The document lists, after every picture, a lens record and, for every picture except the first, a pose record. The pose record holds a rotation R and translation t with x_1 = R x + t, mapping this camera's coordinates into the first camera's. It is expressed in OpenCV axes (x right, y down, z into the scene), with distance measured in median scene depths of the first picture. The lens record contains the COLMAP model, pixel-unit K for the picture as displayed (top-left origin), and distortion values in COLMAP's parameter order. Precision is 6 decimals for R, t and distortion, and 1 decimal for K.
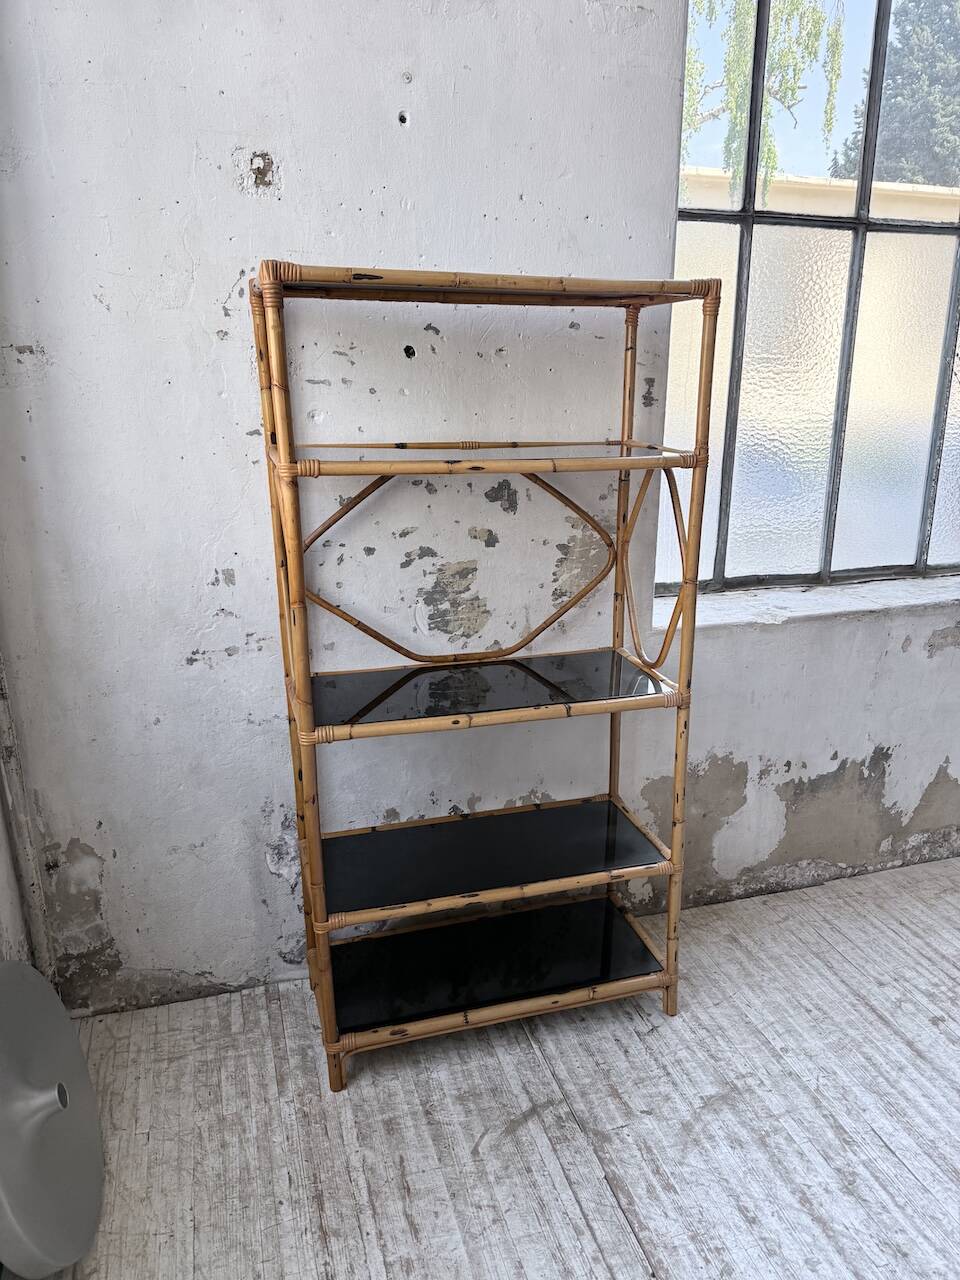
lens RADIAL K [[903.0, 0, 488.1], [0, 903.0, 645.2], [0, 0, 1]] dist [0.037723, -0.058459]
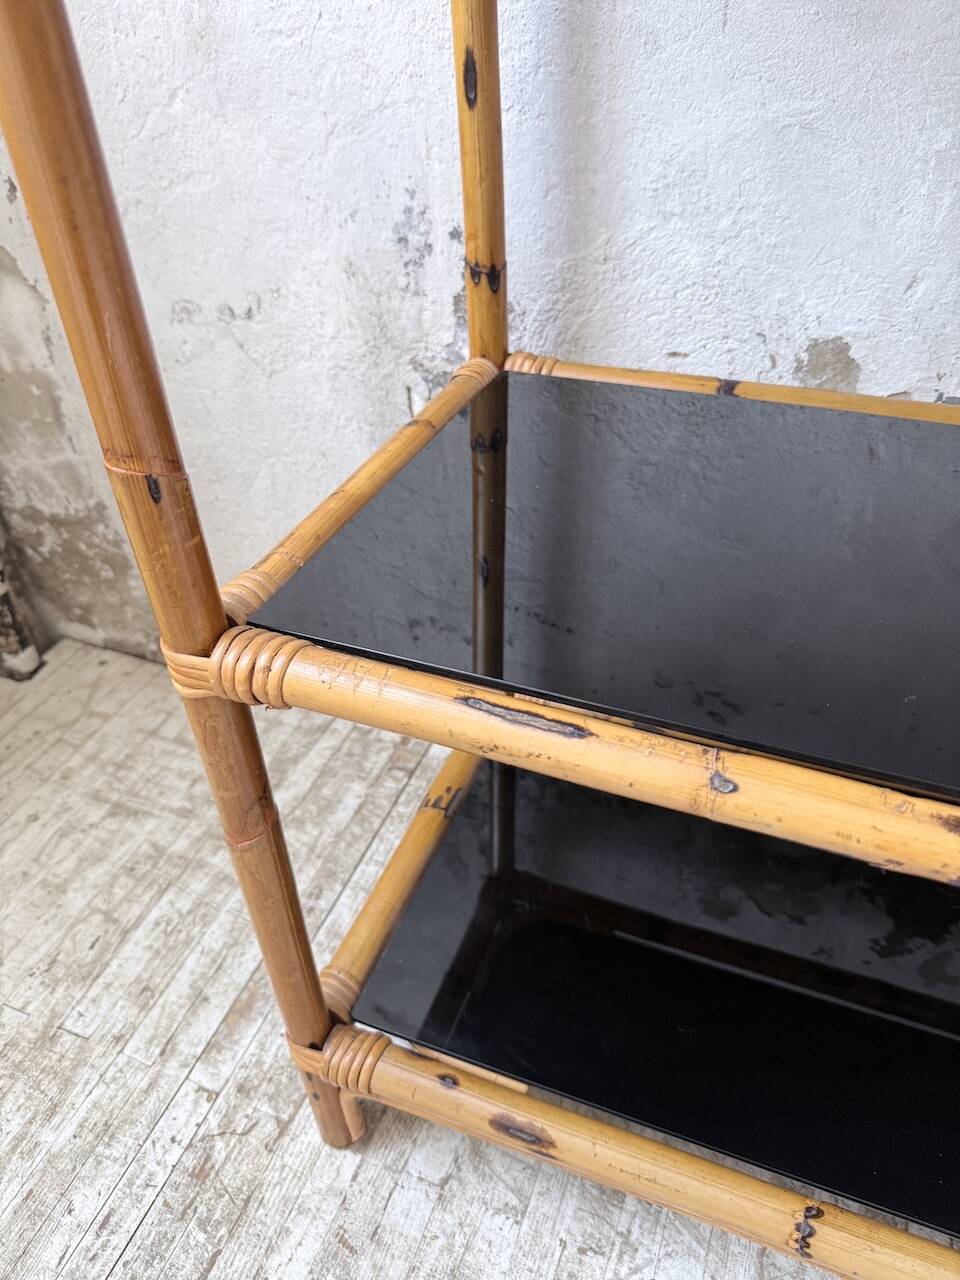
lens RADIAL K [[931.7, 0, 481.2], [0, 931.7, 636.2], [0, 0, 1]] dist [-0.022143, 0.009931]
pose [[0.782451, 0.350743, -0.514539, -0.019509], [-0.151589, 0.908714, 0.388921, 0.182483], [0.603980, -0.226313, 0.764193, 0.765436]]
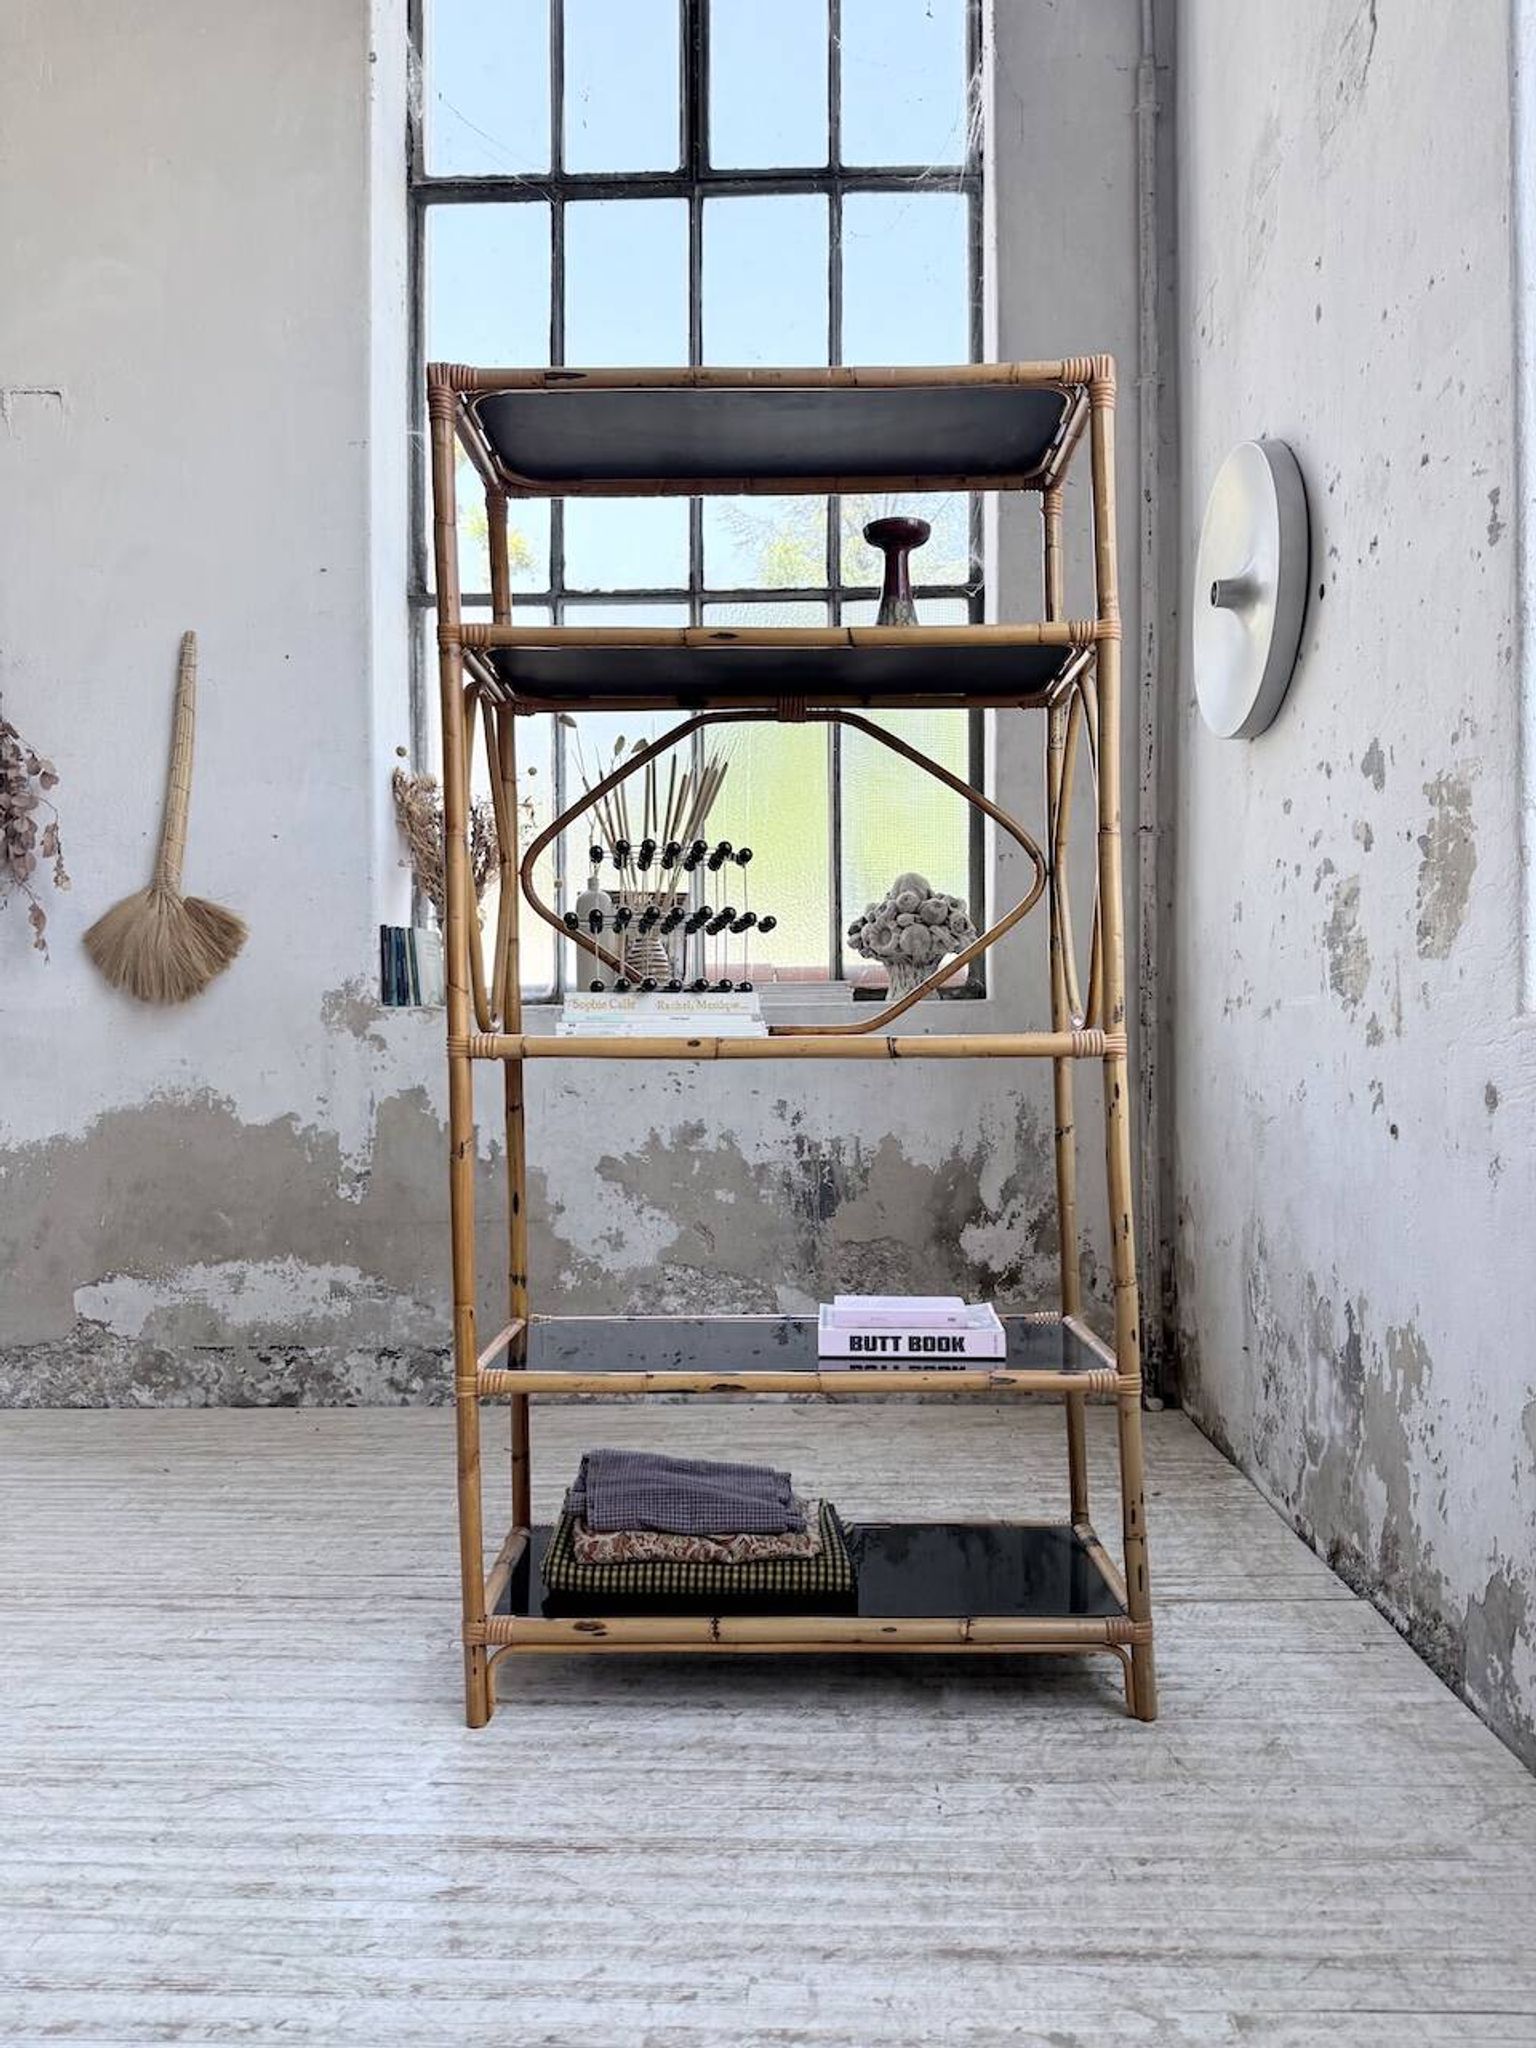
lens RADIAL K [[1444.7, 0, 760.3], [0, 1444.7, 1015.2], [0, 0, 1]] dist [0.037723, -0.058459]
pose [[-0.326801, -0.011471, -0.945023, 1.087320], [-0.270441, 0.959248, 0.081879, 0.028184], [0.905573, 0.282331, -0.316586, 0.988544]]
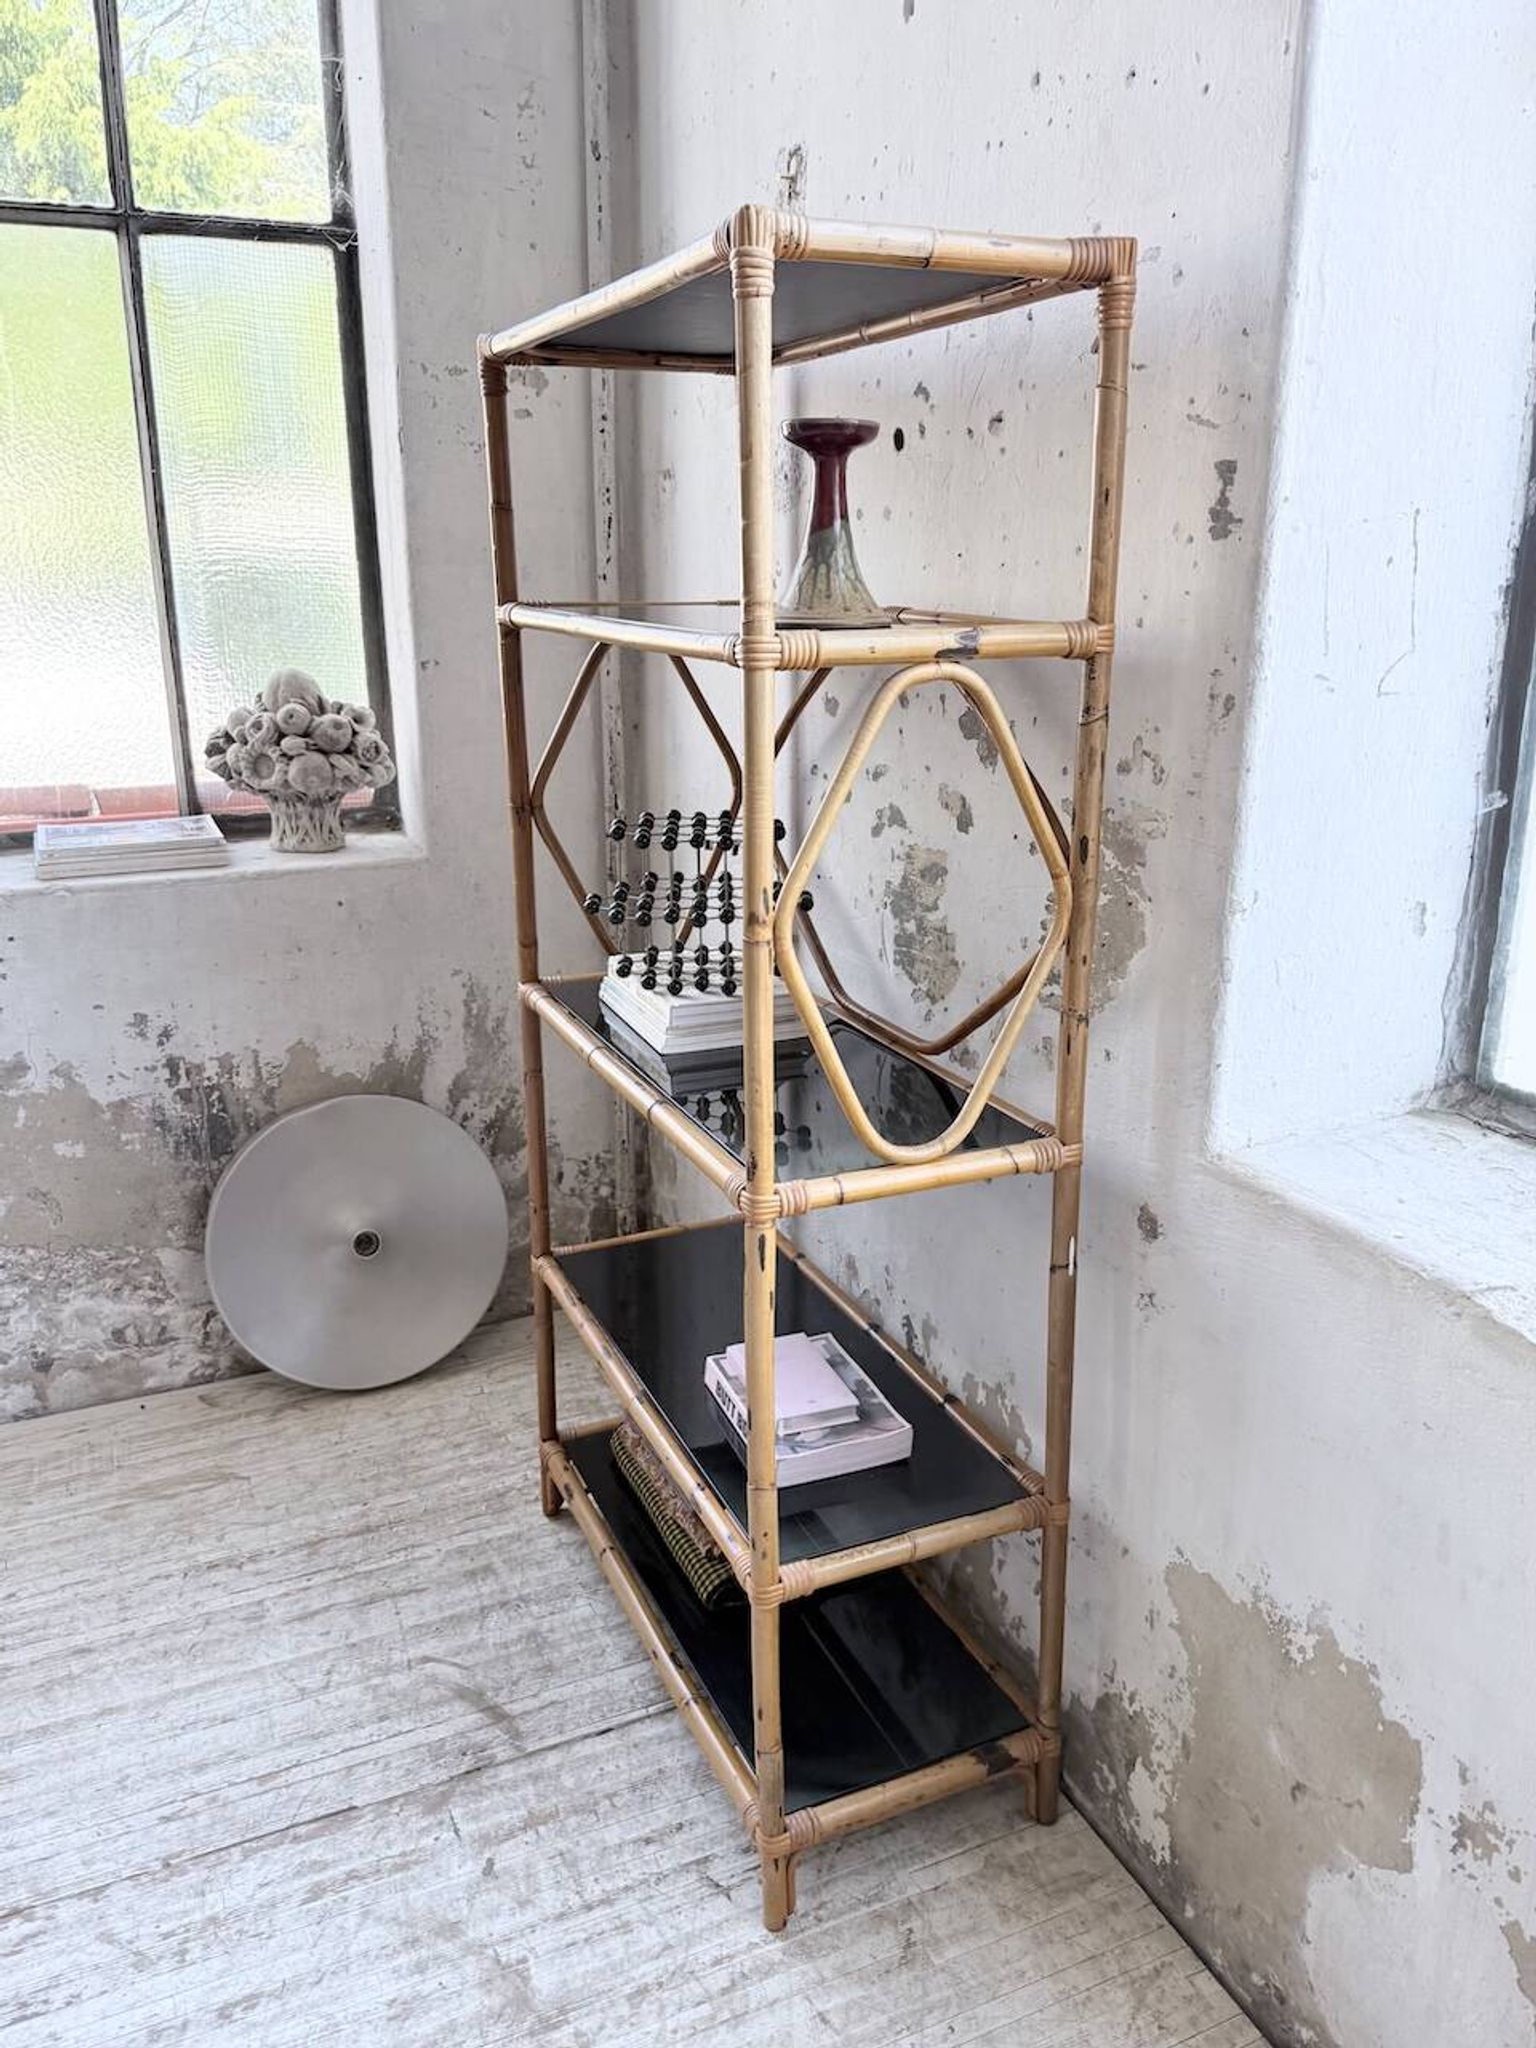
lens RADIAL K [[1538.1, 0, 759.0], [0, 1538.1, 1019.4], [0, 0, 1]] dist [0.022164, -0.033101]
pose [[0.122379, 0.279450, -0.952329, 0.824546], [-0.289140, 0.927958, 0.235143, -0.181780], [0.949432, 0.246580, 0.194363, 0.771515]]
